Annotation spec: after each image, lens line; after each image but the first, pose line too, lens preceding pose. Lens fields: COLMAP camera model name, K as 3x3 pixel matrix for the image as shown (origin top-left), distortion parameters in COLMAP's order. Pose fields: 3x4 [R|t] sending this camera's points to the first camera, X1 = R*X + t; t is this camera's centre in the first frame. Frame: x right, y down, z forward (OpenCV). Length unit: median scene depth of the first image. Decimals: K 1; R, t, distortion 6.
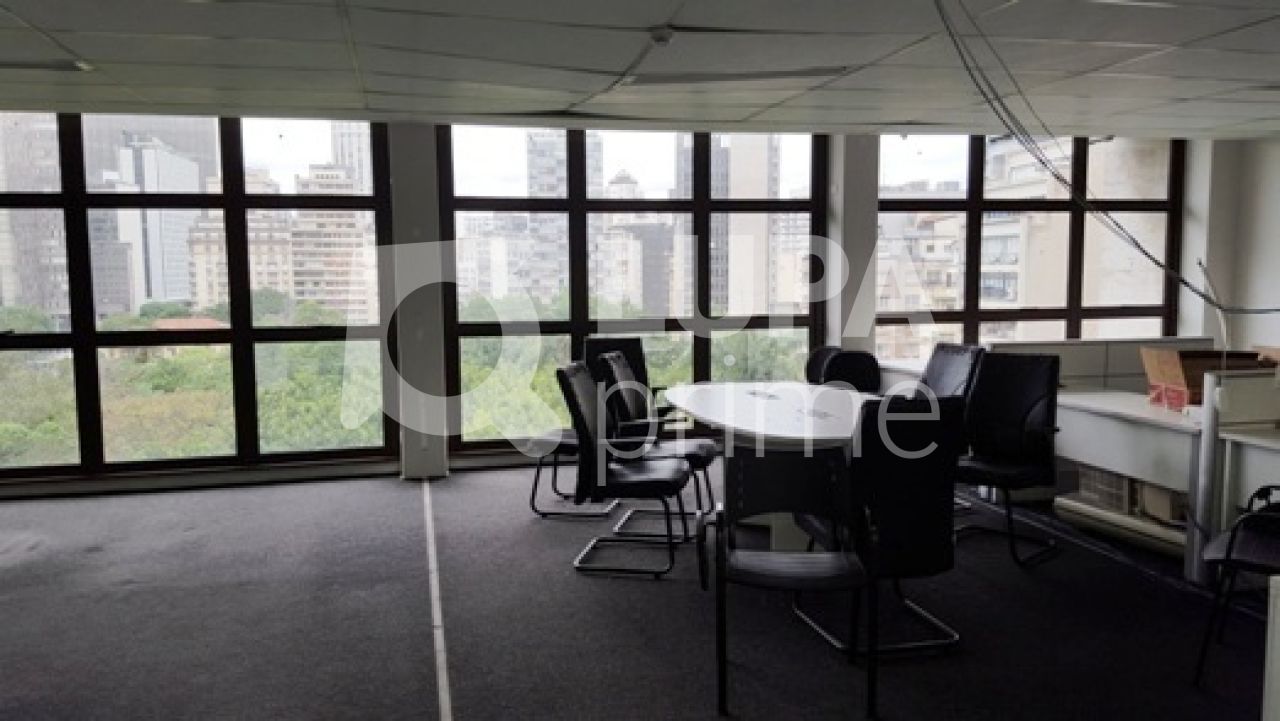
lens RADIAL K [[909.1, 0, 640.0], [0, 909.1, 360.5], [0, 0, 1]] dist [0.001171, -0.000125]
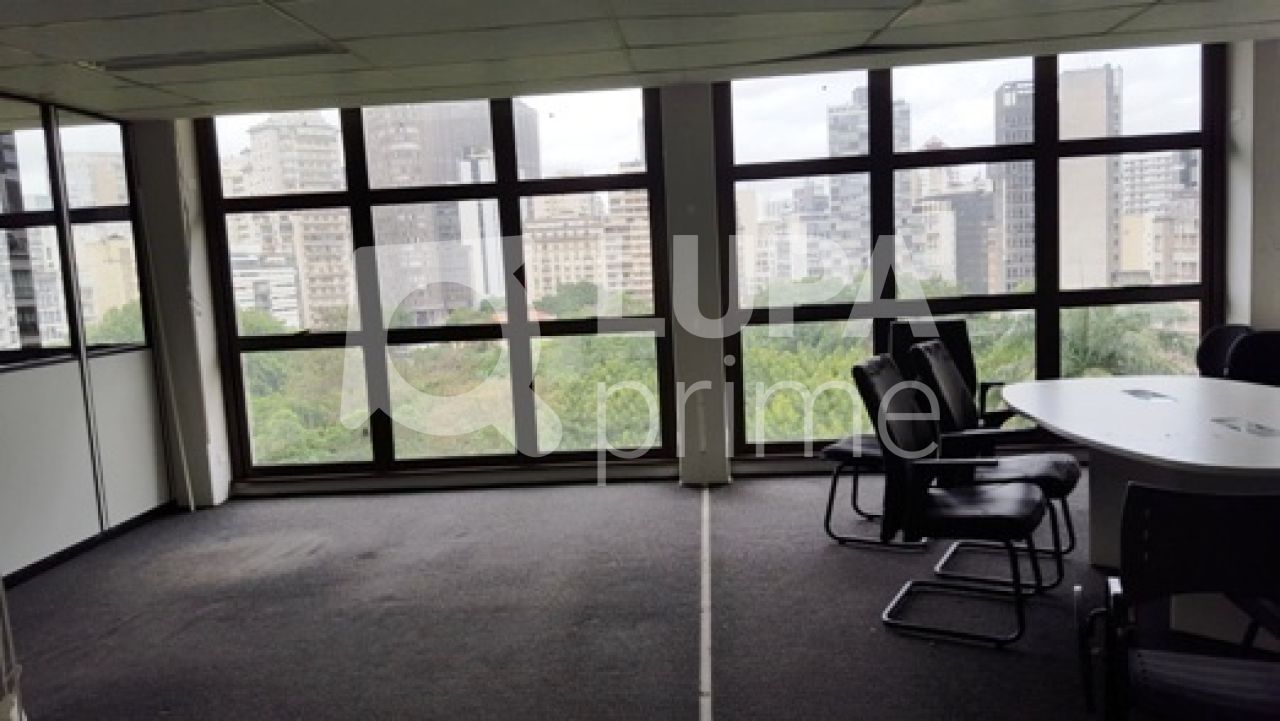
lens RADIAL K [[894.7, 0, 640.0], [0, 894.7, 360.5], [0, 0, 1]] dist [0.172092, -0.282295]
pose [[0.945606, -0.011425, -0.325112, -0.010603], [0.017448, 0.999726, 0.015614, -0.008585], [0.324844, -0.020437, 0.945547, 0.174222]]
